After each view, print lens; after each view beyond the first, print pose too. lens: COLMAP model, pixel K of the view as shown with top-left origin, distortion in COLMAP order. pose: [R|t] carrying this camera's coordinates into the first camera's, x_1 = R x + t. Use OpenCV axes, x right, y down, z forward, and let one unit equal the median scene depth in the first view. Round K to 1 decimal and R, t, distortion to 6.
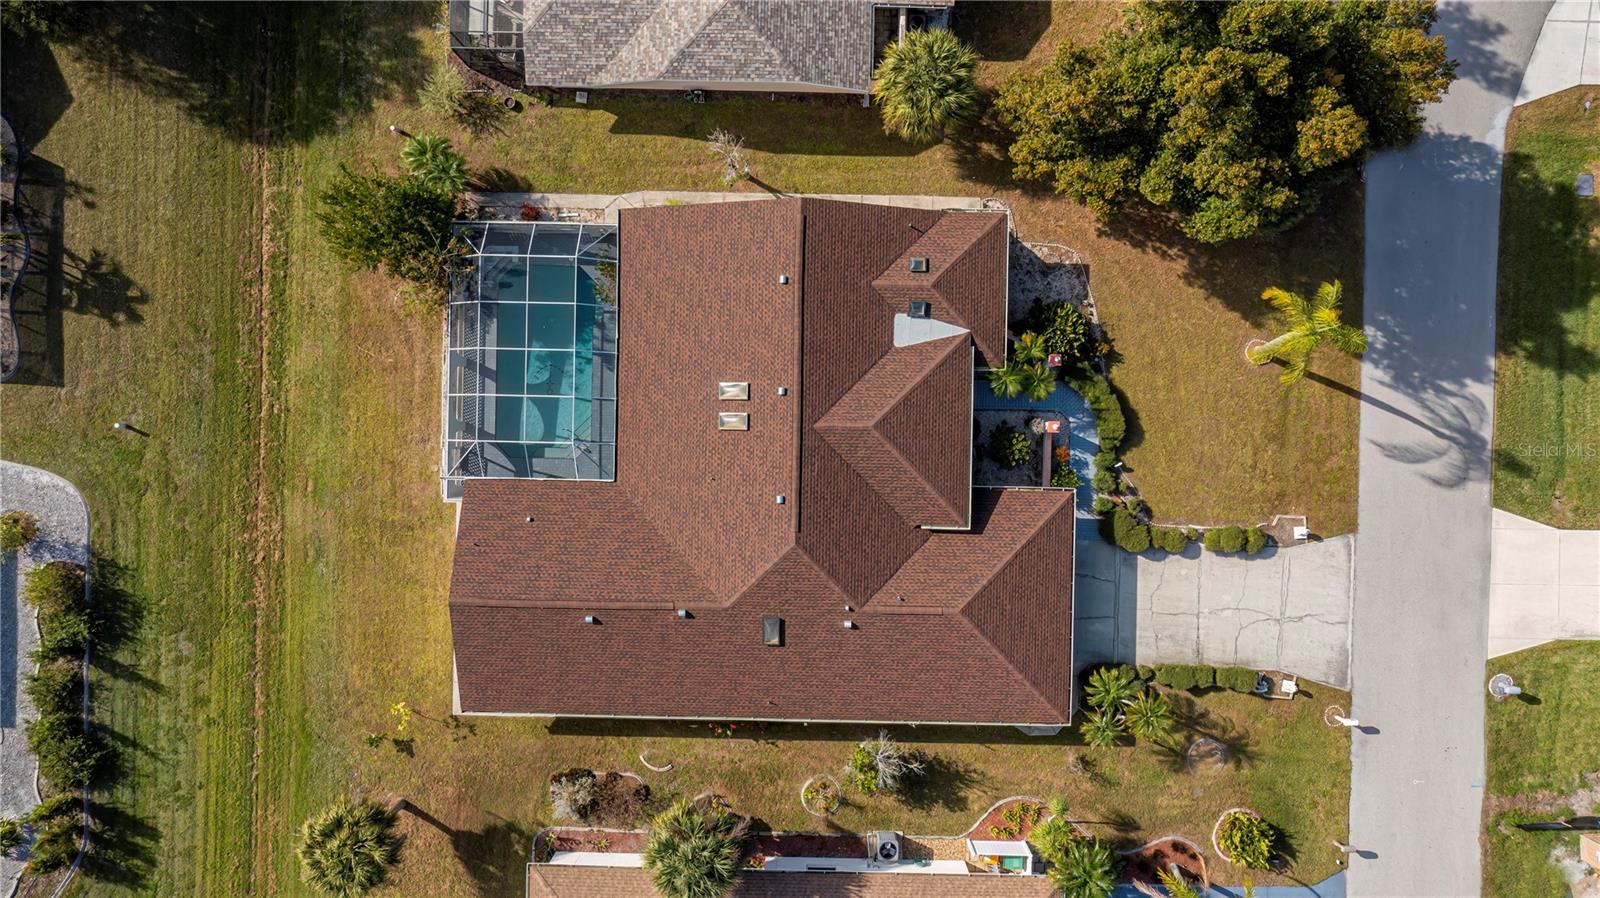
lens RADIAL K [[1261.8, 0, 754.2], [0, 1261.8, 444.3], [0, 0, 1]] dist [-0.016178, -0.001754]
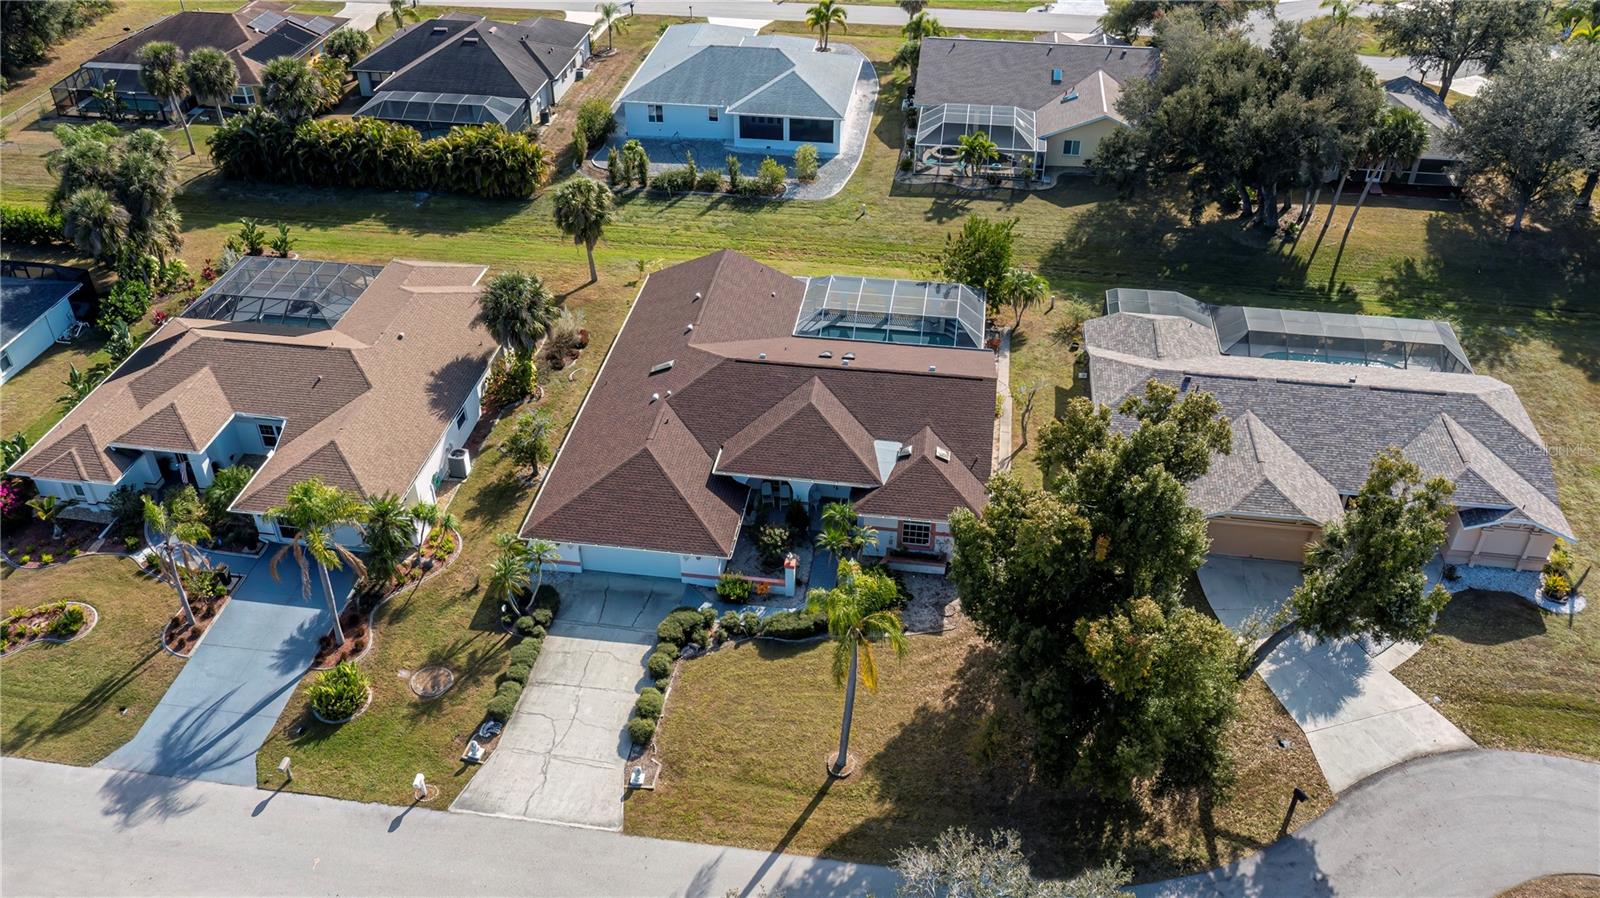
lens RADIAL K [[1269.0, 0, 800.0], [0, 1269.0, 449.0], [0, 0, 1]] dist [-0.033342, 0.032719]
pose [[-0.122717, 0.591576, -0.796856, 1.004076], [-0.992387, -0.081551, 0.092286, -0.110292], [-0.010391, 0.802114, 0.597080, 0.265772]]
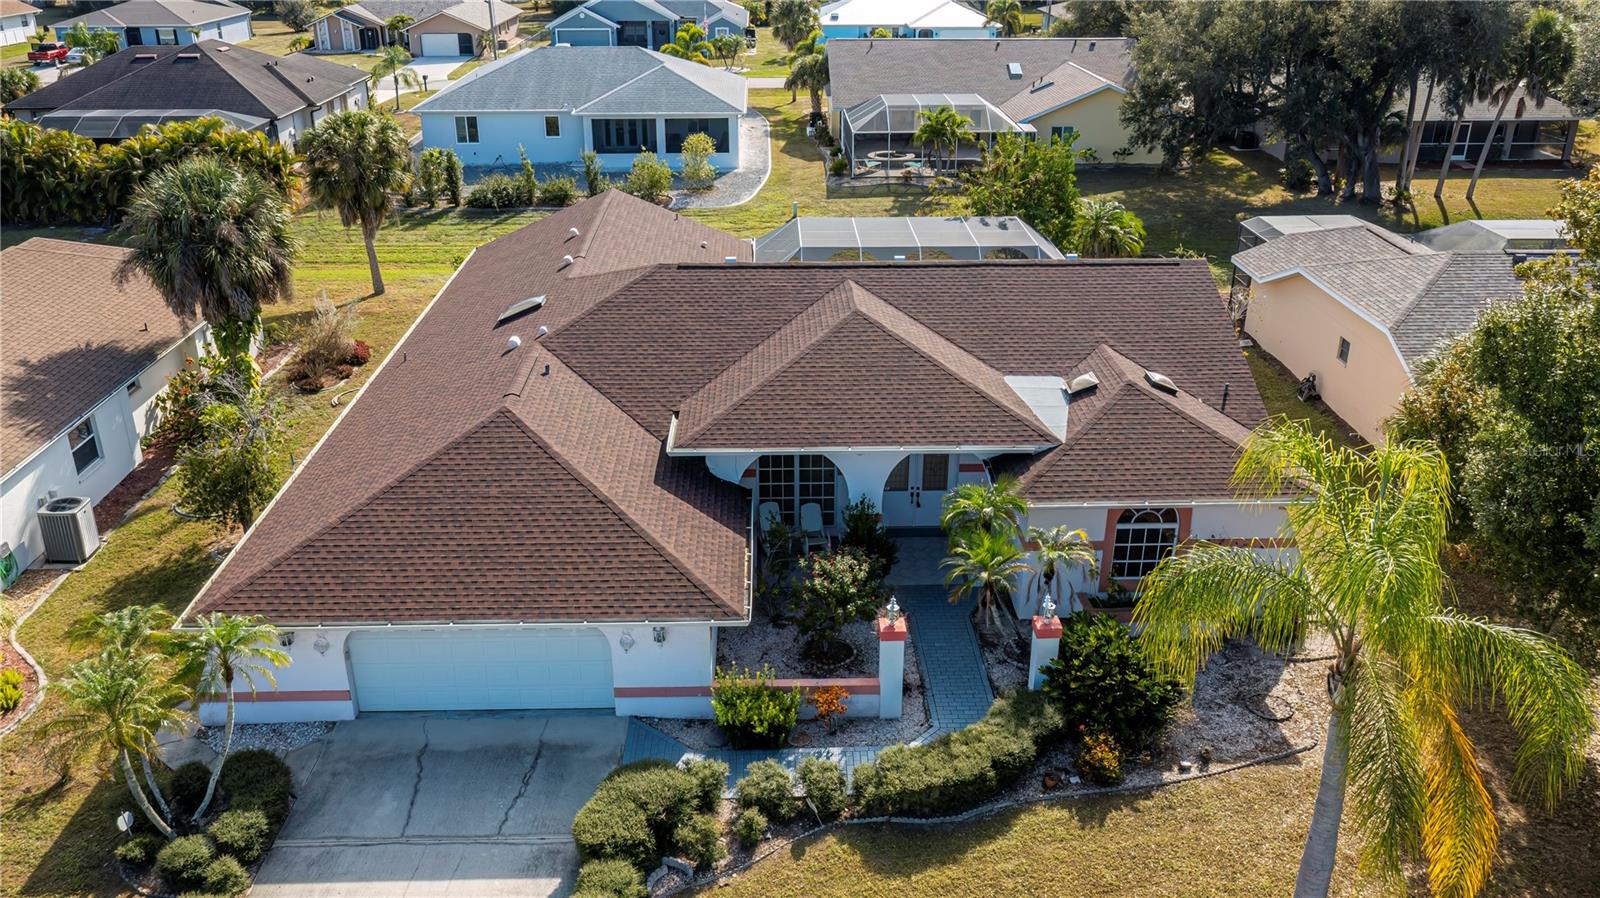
lens RADIAL K [[1269.0, 0, 800.0], [0, 1269.0, 449.0], [0, 0, 1]] dist [-0.033342, 0.032719]
pose [[0.047772, 0.407867, -0.911791, 0.584428], [-0.998806, 0.010212, -0.047764, 0.036004], [-0.010170, 0.912984, 0.407868, 0.740469]]
